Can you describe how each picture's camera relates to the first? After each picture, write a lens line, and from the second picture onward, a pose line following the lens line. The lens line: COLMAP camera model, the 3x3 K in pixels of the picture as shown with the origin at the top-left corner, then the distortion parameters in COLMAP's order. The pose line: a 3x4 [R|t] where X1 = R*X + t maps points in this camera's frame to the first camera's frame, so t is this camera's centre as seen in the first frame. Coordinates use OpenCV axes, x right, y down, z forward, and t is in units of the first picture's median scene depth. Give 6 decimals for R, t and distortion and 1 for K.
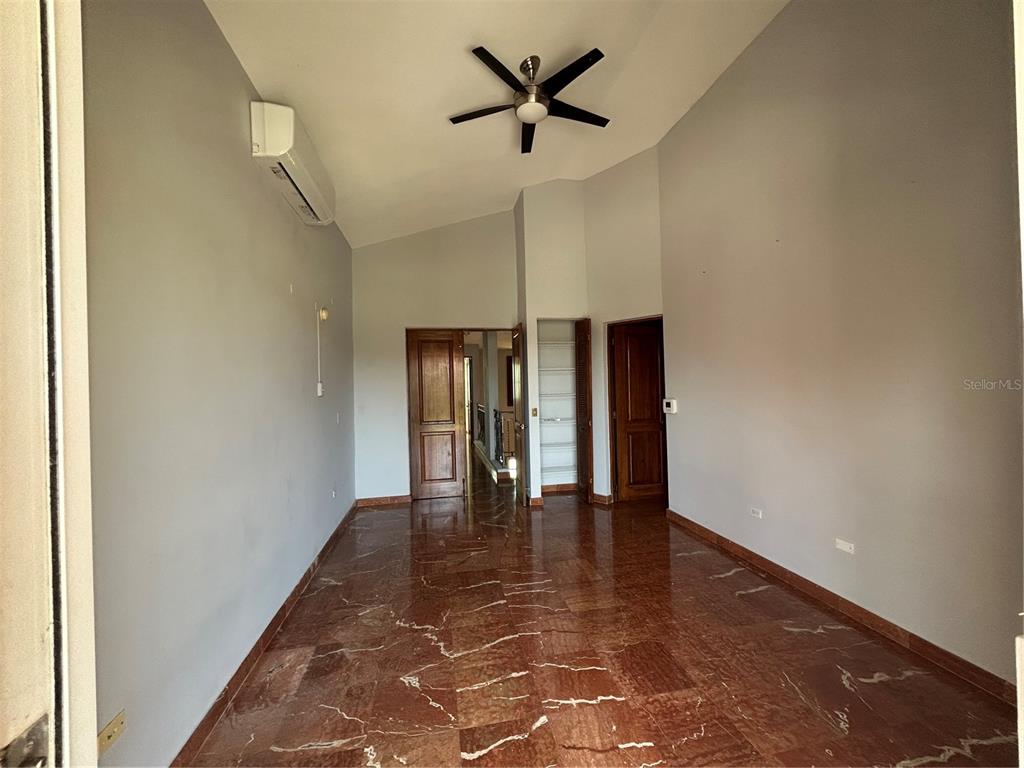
lens RADIAL K [[419.4, 0, 512.2], [0, 419.4, 388.3], [0, 0, 1]] dist [-0.001292, -0.000348]
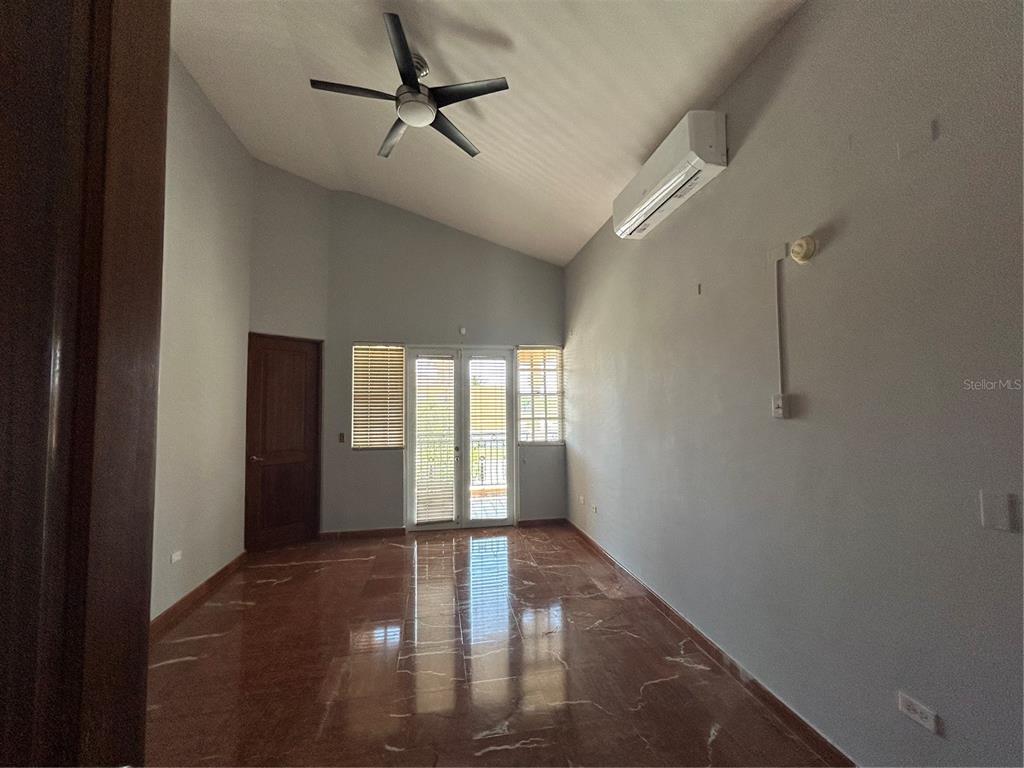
lens RADIAL K [[419.4, 0, 512.2], [0, 419.4, 388.3], [0, 0, 1]] dist [-0.001292, -0.000348]
pose [[-0.999331, 0.035522, 0.008669, -0.185458], [0.035092, 0.998345, -0.045564, -0.010569], [-0.010274, -0.045230, -0.998924, 2.305625]]
